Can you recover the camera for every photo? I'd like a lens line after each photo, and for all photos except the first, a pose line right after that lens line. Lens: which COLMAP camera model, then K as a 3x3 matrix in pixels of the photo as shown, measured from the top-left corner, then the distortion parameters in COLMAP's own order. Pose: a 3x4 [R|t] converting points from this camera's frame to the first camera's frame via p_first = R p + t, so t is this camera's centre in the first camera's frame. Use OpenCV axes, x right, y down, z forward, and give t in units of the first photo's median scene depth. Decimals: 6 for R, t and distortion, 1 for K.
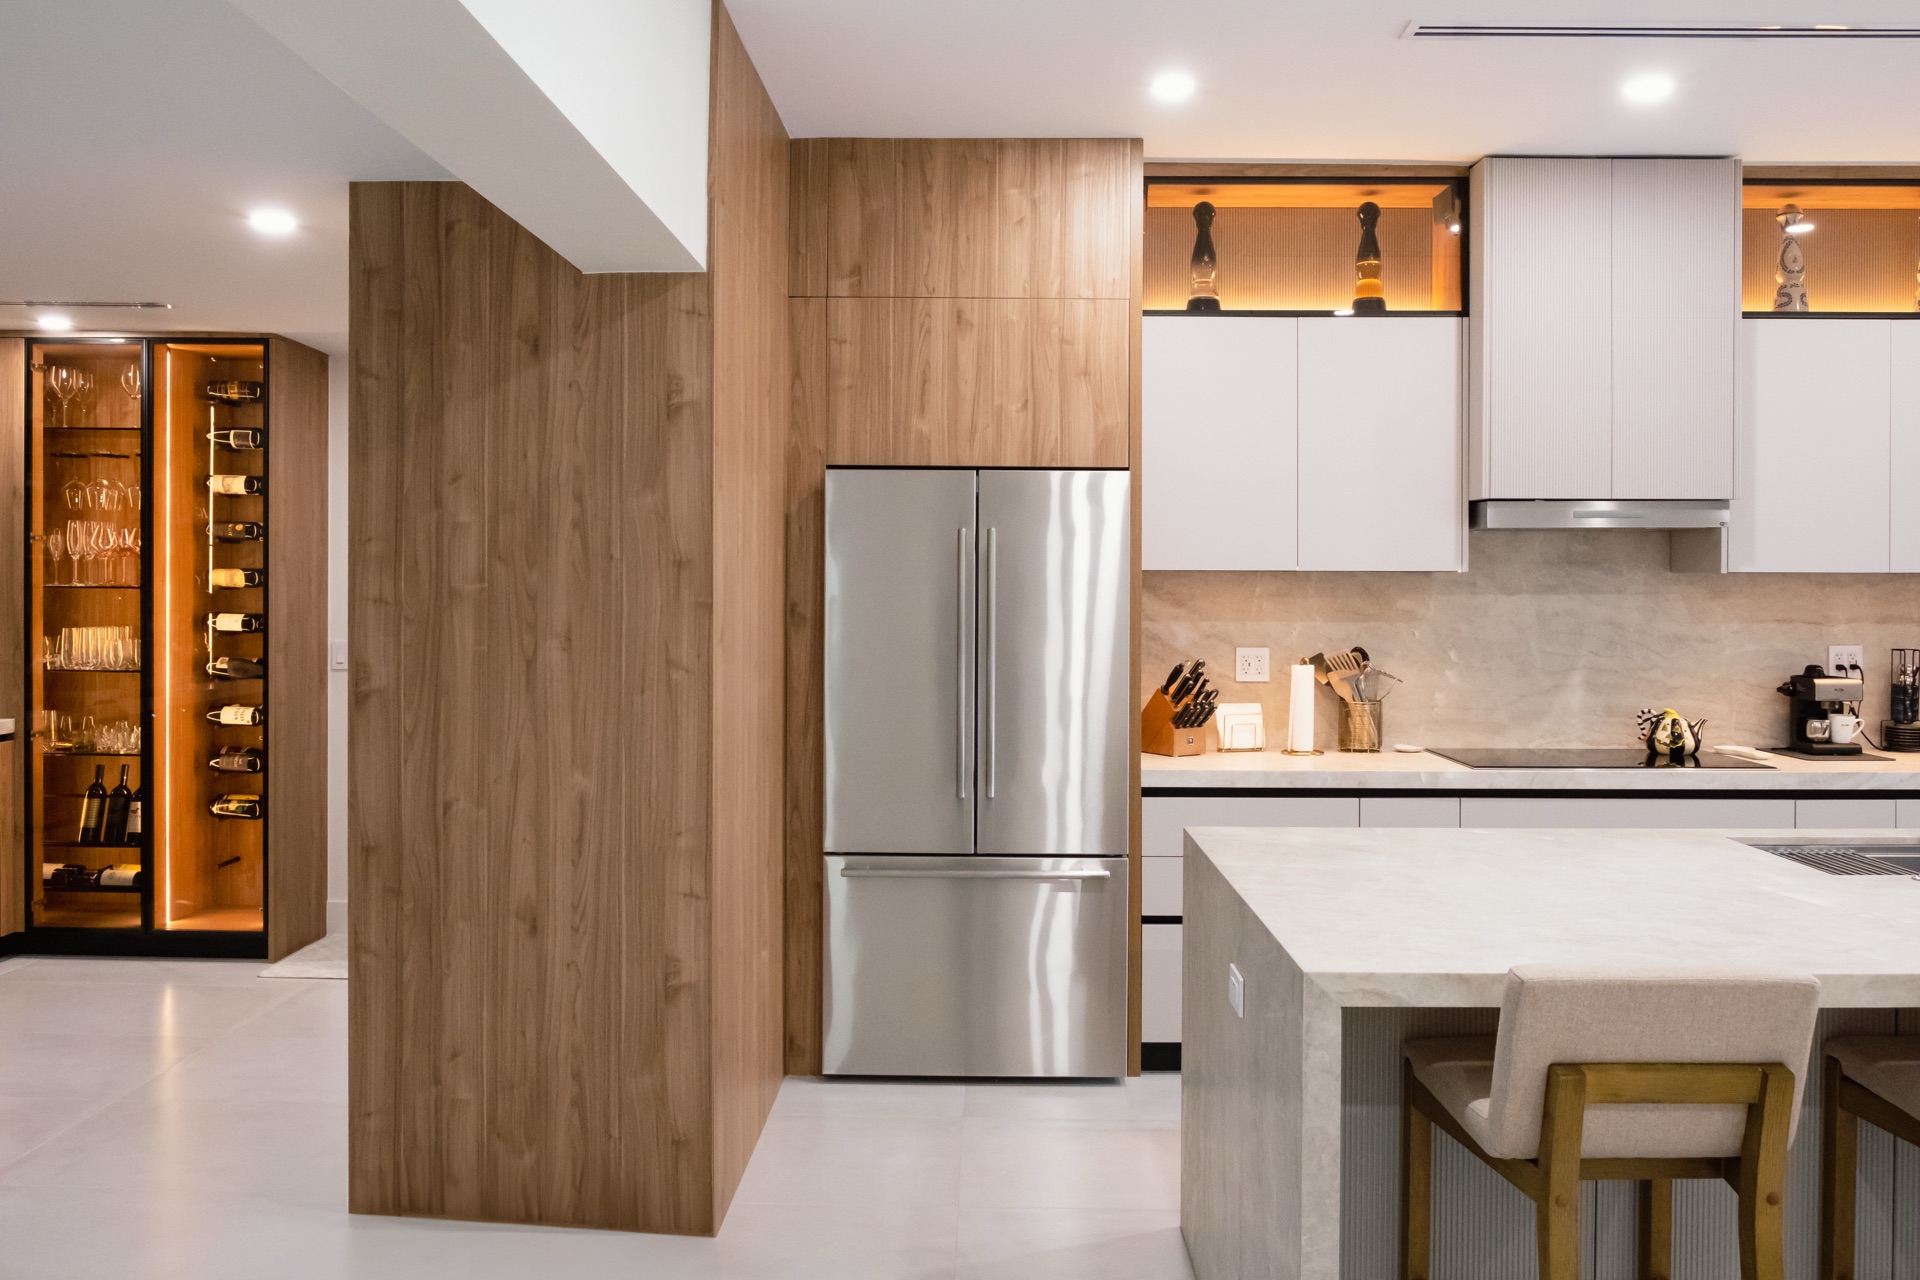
lens RADIAL K [[1496.7, 0, 963.2], [0, 1496.7, 588.3], [0, 0, 1]] dist [-0.028145, -0.002020]
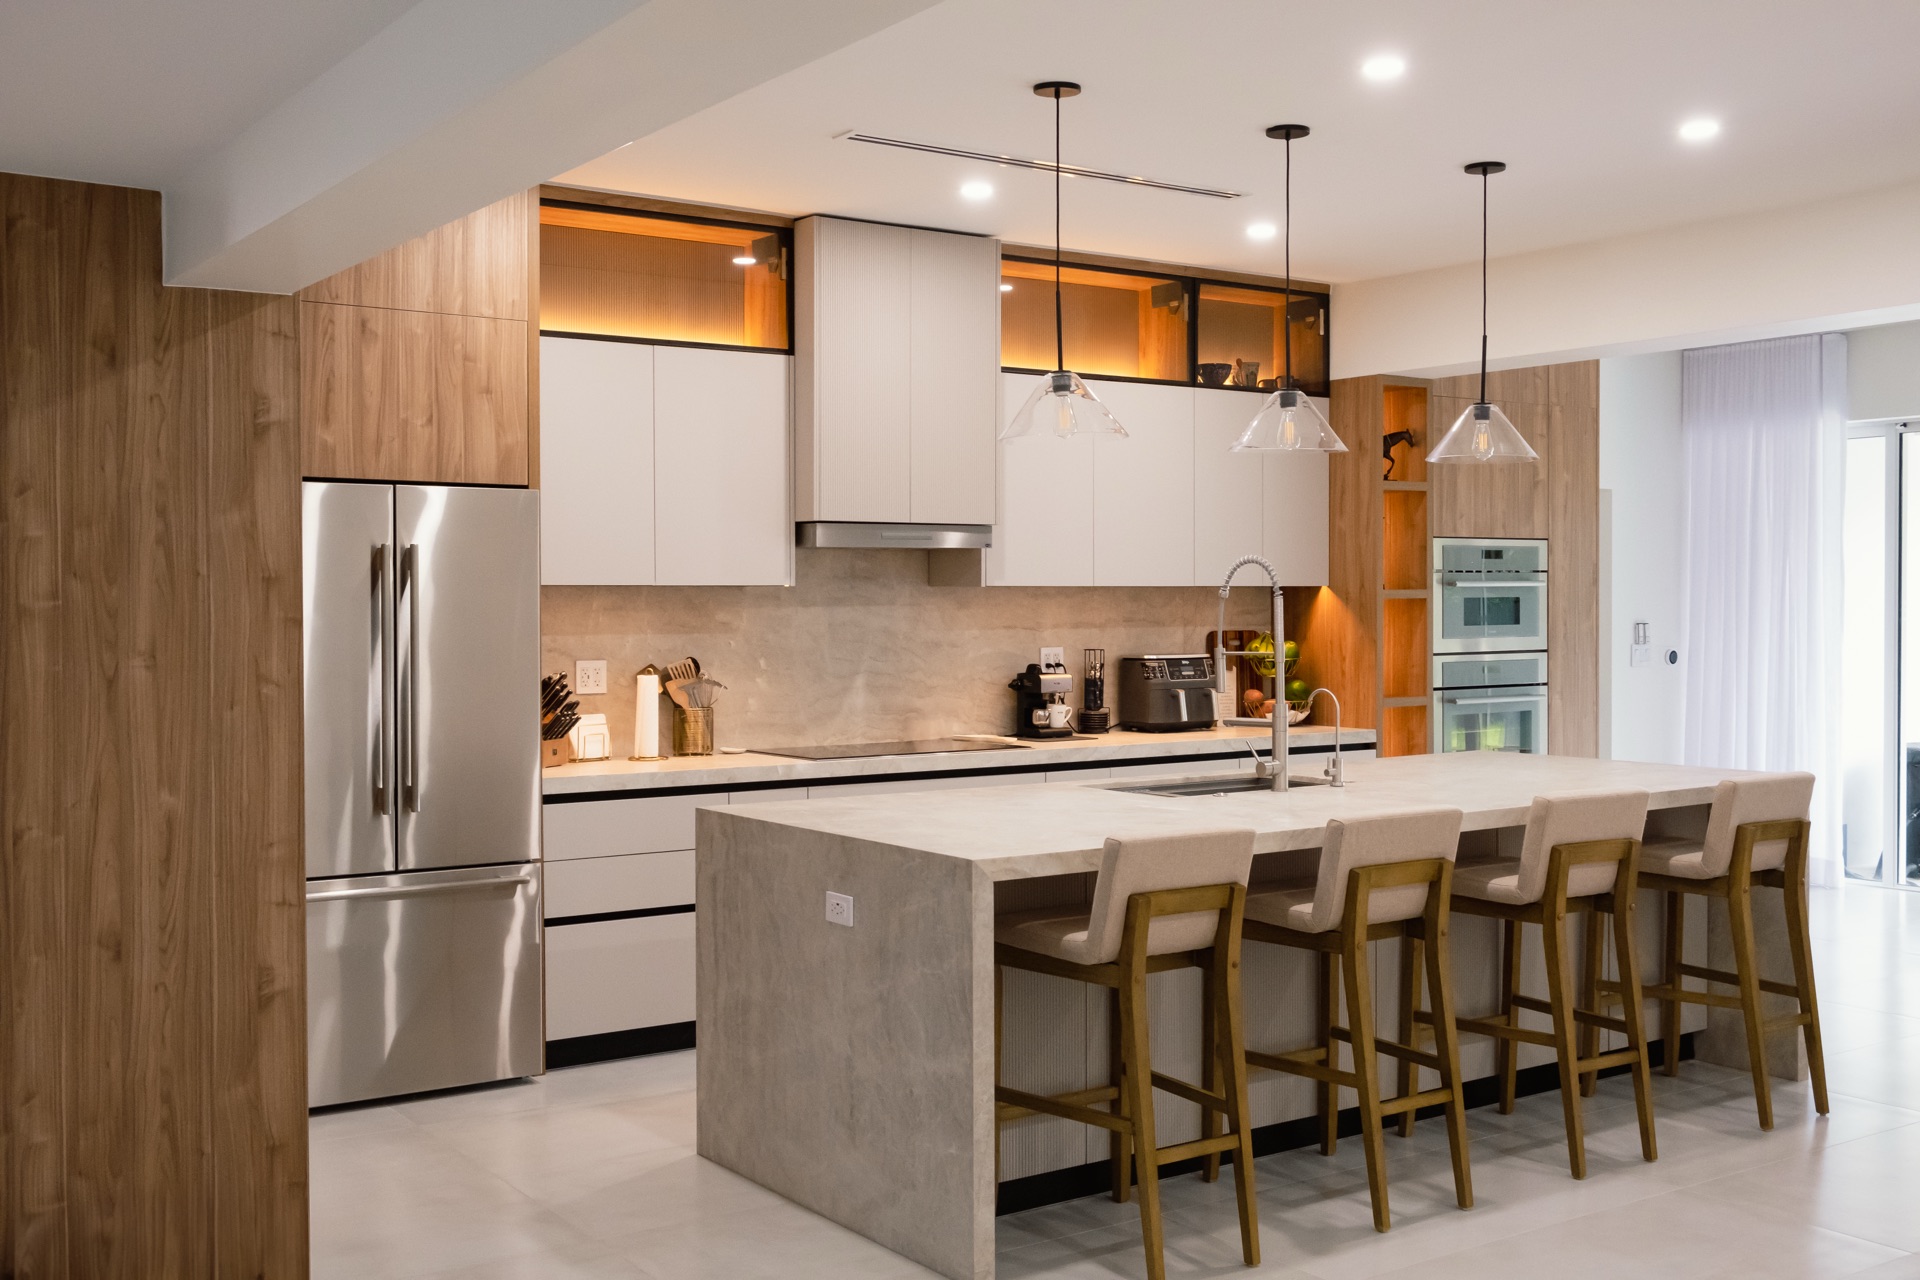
lens RADIAL K [[1960.3, 0, 960.0], [0, 1960.3, 640.0], [0, 0, 1]] dist [0.000569, 0.001072]
pose [[0.811449, -0.017785, 0.584153, -0.438356], [0.007598, 0.999773, 0.019885, 0.001013], [-0.584374, -0.011697, 0.811400, -0.269101]]
